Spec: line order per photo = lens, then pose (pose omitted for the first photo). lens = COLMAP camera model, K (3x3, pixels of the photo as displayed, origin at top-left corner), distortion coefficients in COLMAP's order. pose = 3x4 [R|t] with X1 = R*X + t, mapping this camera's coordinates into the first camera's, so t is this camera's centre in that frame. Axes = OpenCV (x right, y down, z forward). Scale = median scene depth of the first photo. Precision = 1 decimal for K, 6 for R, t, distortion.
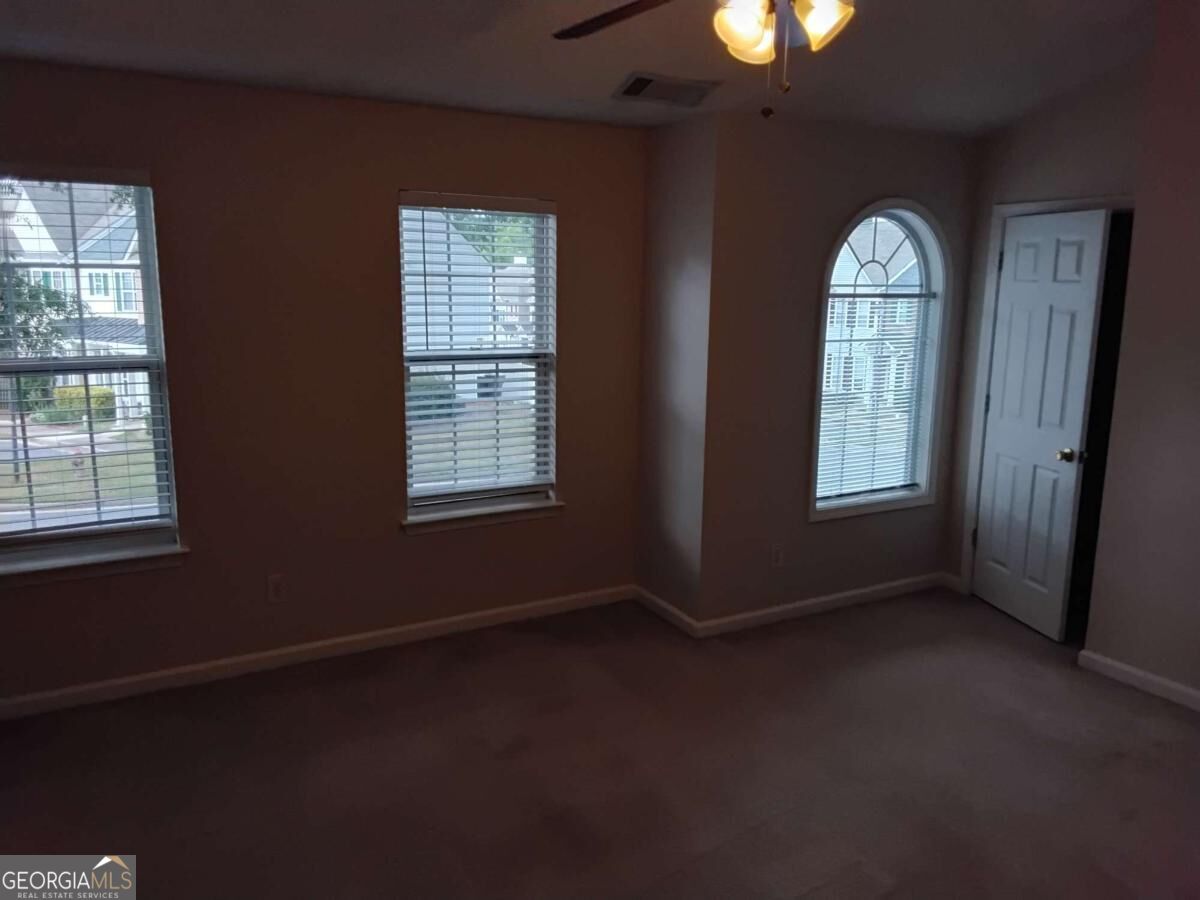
lens RADIAL K [[920.3, 0, 600.0], [0, 920.3, 450.0], [0, 0, 1]] dist [0.116587, -0.170473]
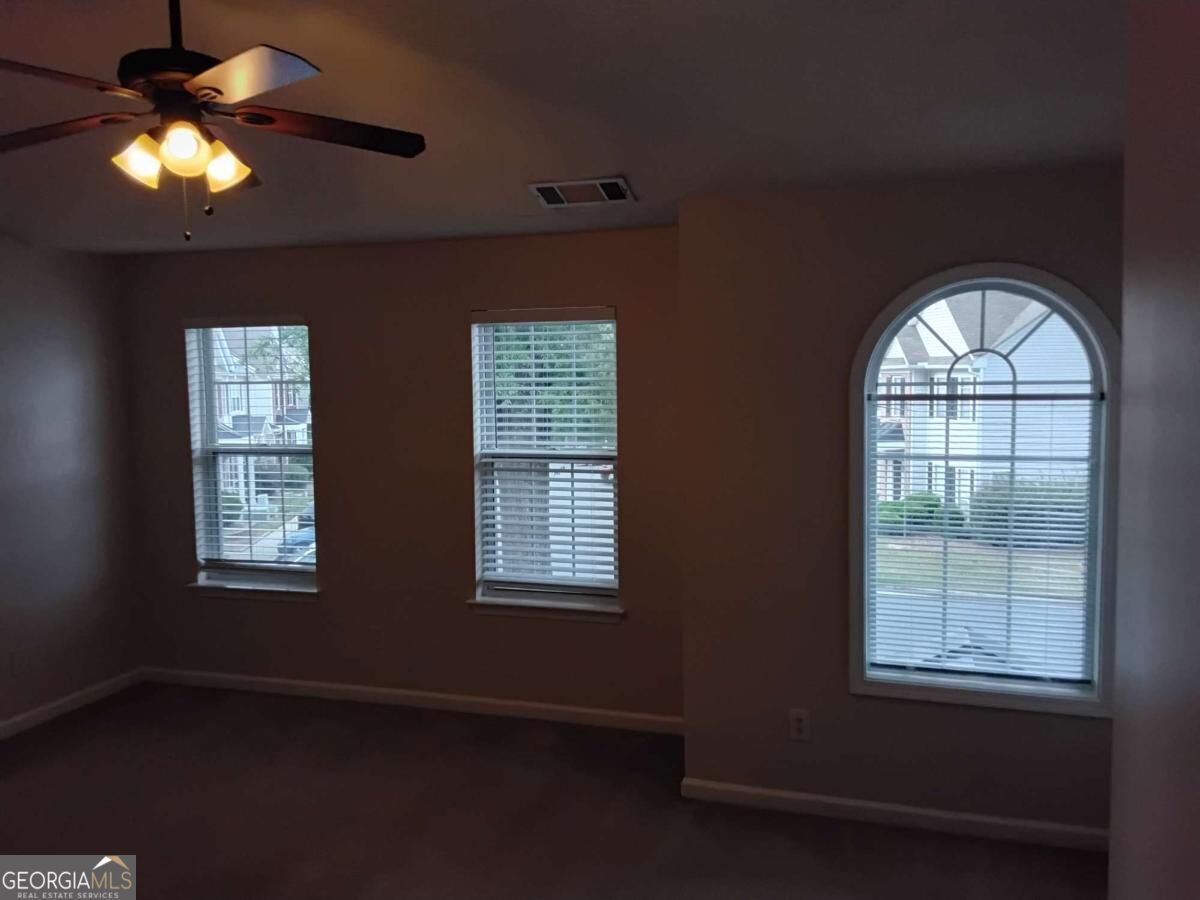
lens RADIAL K [[866.1, 0, 600.0], [0, 866.1, 450.0], [0, 0, 1]] dist [0.036356, 0.001063]
pose [[0.693585, 0.036647, -0.719442, 0.587388], [-0.112094, 0.992031, -0.057533, -0.054968], [0.711600, 0.120549, 0.692166, 0.337573]]
